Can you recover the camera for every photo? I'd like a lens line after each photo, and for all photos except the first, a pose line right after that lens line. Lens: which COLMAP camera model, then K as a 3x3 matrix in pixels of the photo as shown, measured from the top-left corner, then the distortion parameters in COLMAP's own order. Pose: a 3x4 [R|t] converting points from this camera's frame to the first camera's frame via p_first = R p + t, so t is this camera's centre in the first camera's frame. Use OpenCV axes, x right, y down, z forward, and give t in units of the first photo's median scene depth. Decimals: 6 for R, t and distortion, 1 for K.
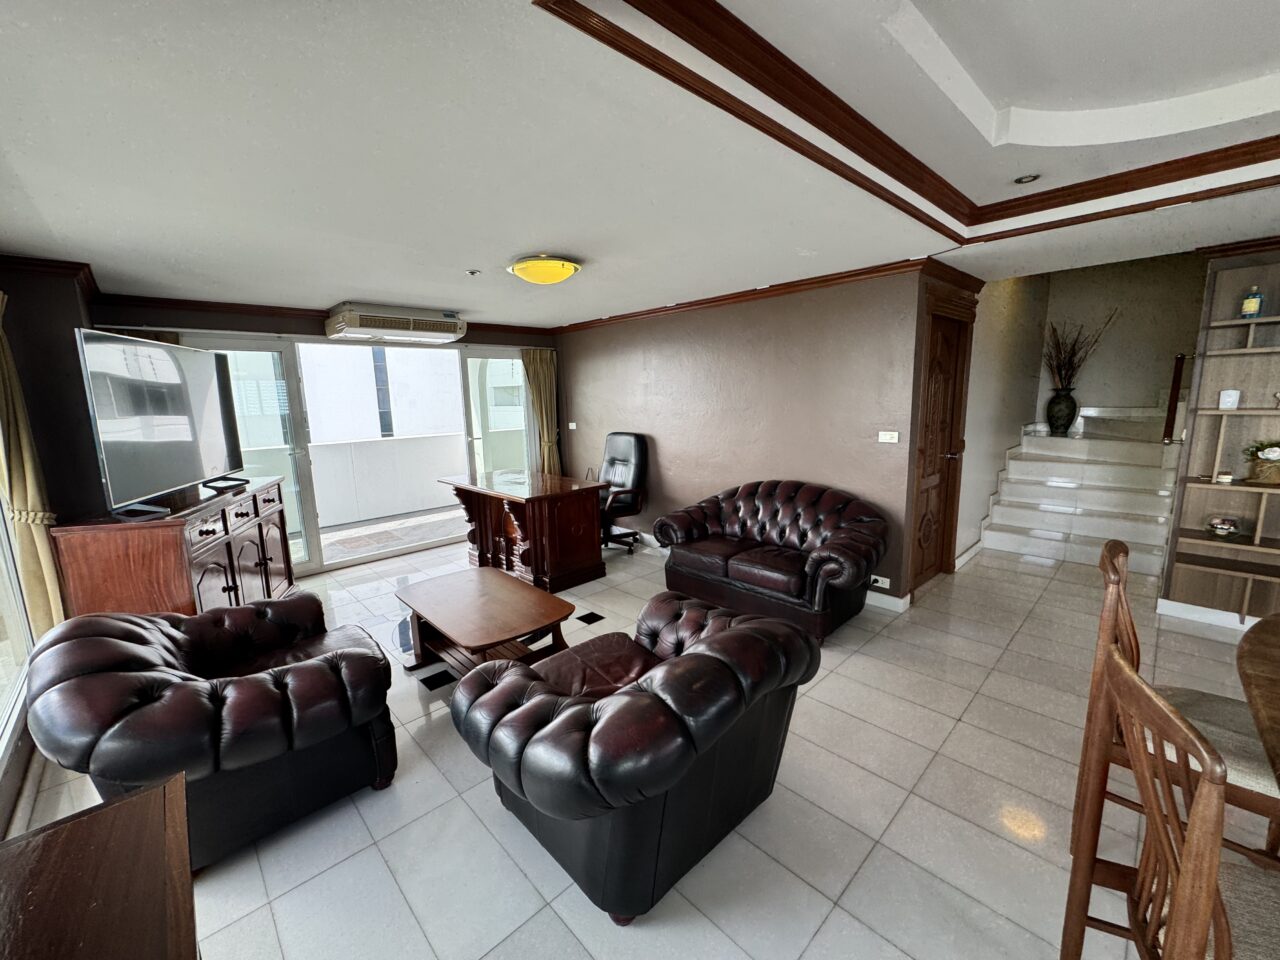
lens RADIAL K [[512.1, 0, 639.6], [0, 512.1, 480.4], [0, 0, 1]] dist [-0.005356, 0.000393]
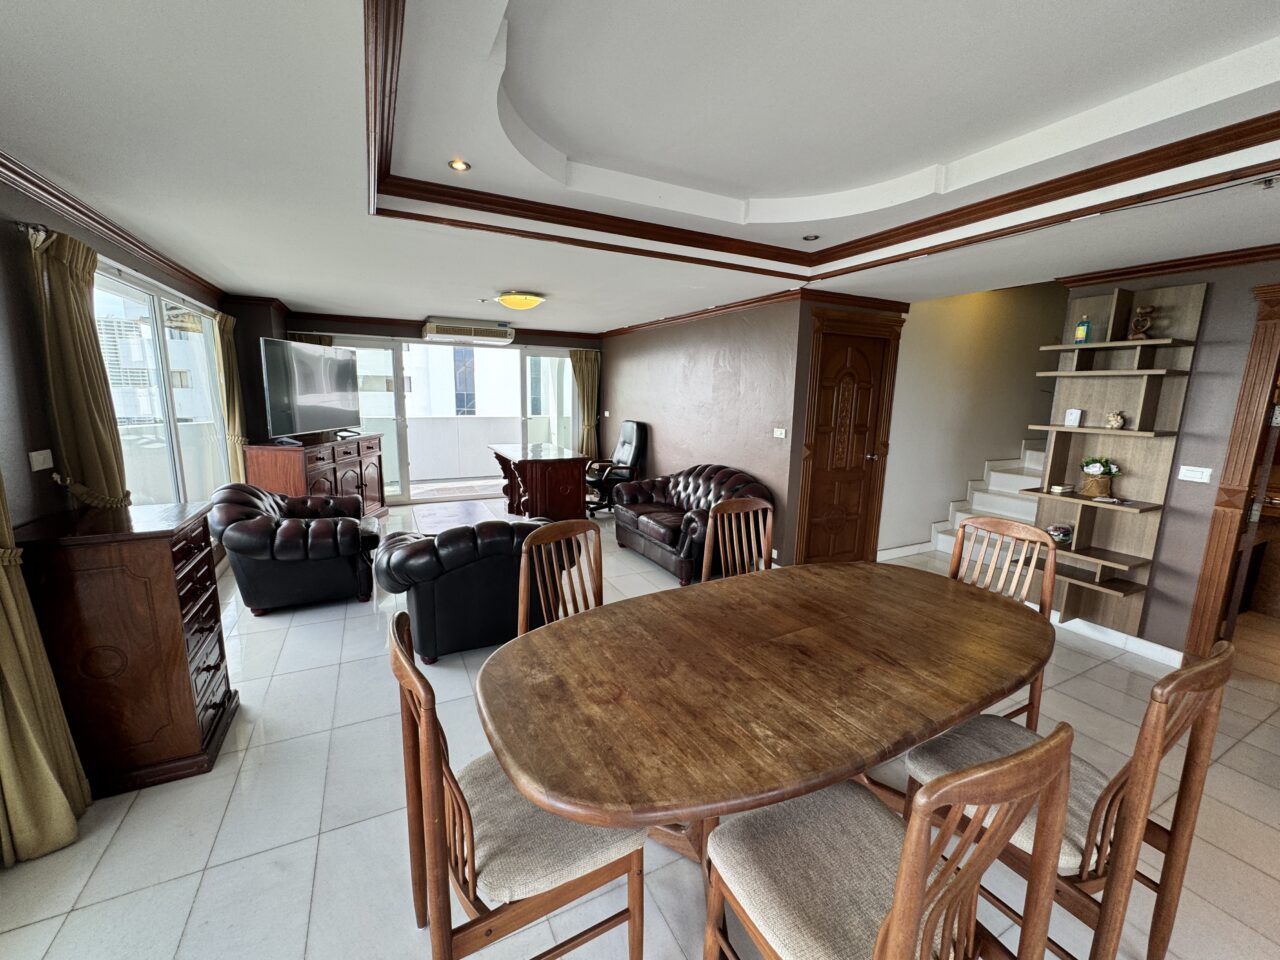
lens RADIAL K [[512.1, 0, 639.7], [0, 512.1, 478.6], [0, 0, 1]] dist [-0.005356, 0.000393]
pose [[0.956963, 0.094347, -0.274445, 0.477288], [-0.093196, 0.995498, 0.017262, 0.031271], [0.274839, 0.009058, 0.961448, -0.247730]]
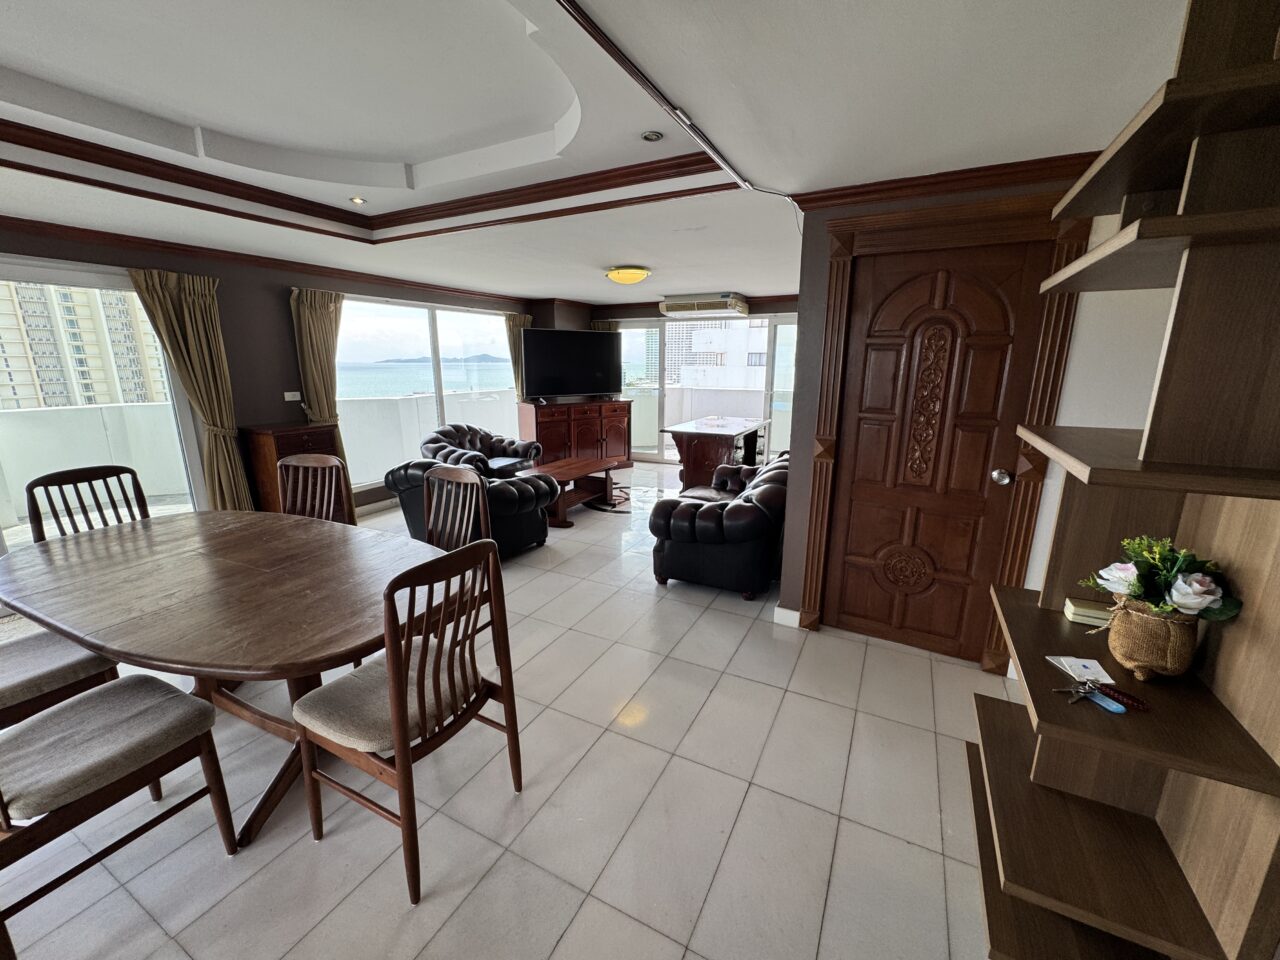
lens RADIAL K [[512.1, 0, 638.9], [0, 512.1, 480.4], [0, 0, 1]] dist [-0.005356, 0.000393]
pose [[0.325776, 0.241683, -0.914035, 1.110461], [-0.168388, 0.966150, 0.195447, -0.096795], [0.930331, 0.090240, 0.355445, 0.436236]]
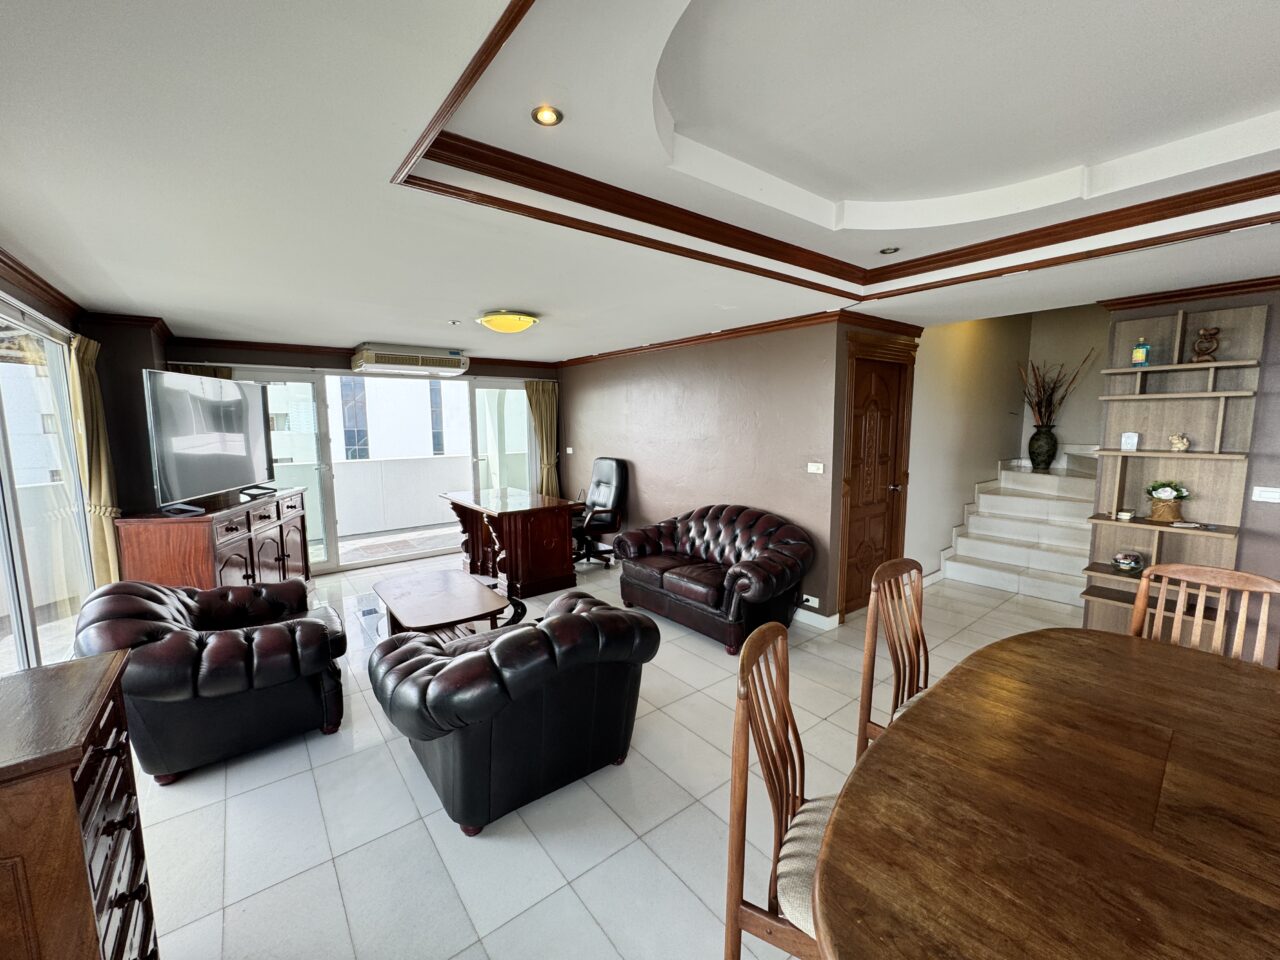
lens RADIAL K [[512.1, 0, 639.8], [0, 512.1, 479.7], [0, 0, 1]] dist [-0.005356, 0.000393]
pose [[0.995220, 0.029607, -0.093066, 0.198562], [-0.034120, 0.998299, -0.047280, 0.005243], [0.091508, 0.050229, 0.994537, -0.120790]]
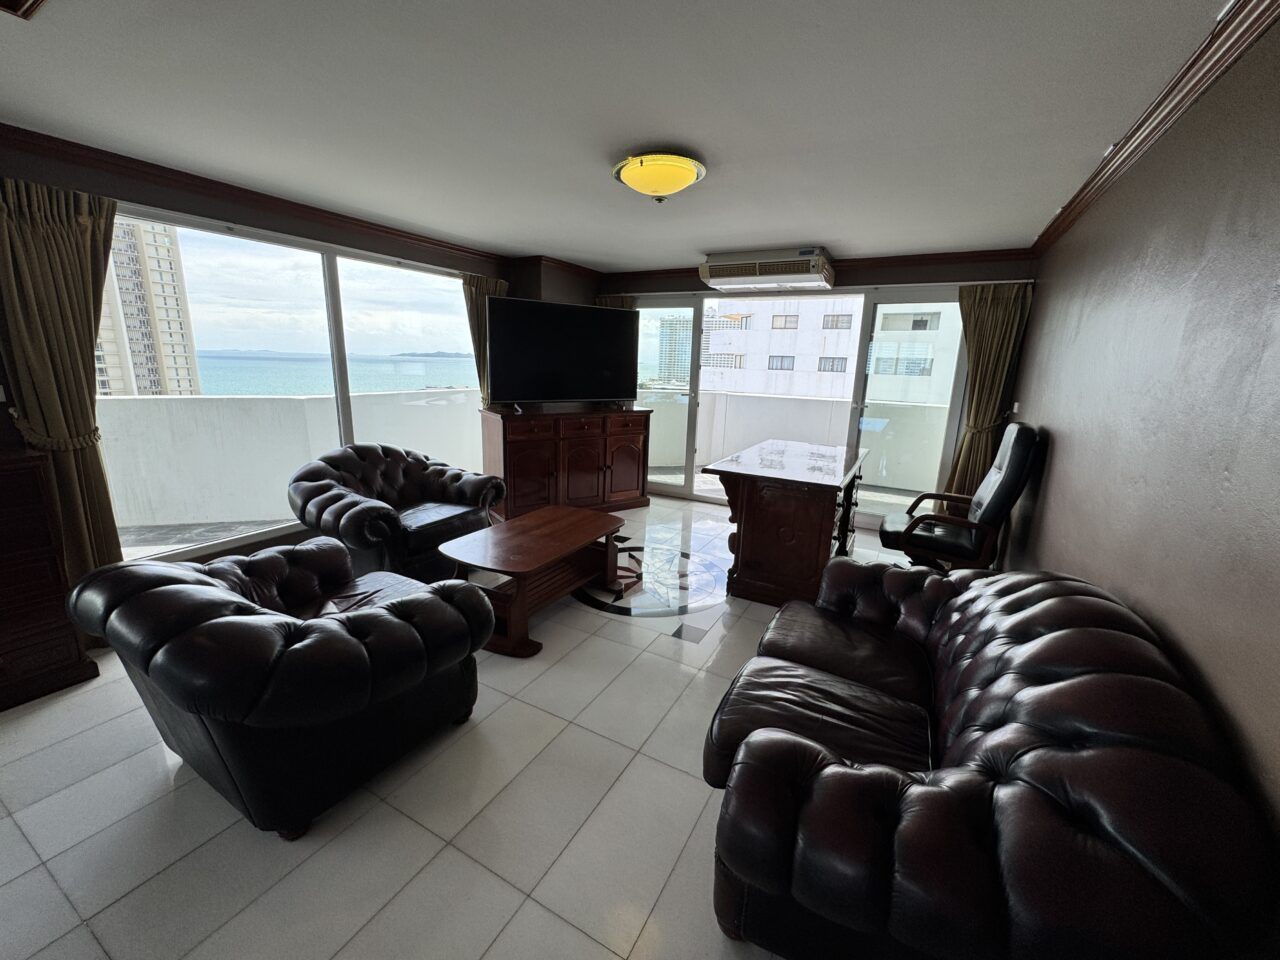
lens RADIAL K [[512.1, 0, 635.7], [0, 512.1, 484.1], [0, 0, 1]] dist [-0.005356, 0.000393]
pose [[0.293419, 0.257464, -0.920662, 0.522427], [-0.196957, 0.958671, 0.205322, -0.088911], [0.935475, 0.121086, 0.332002, 0.615983]]
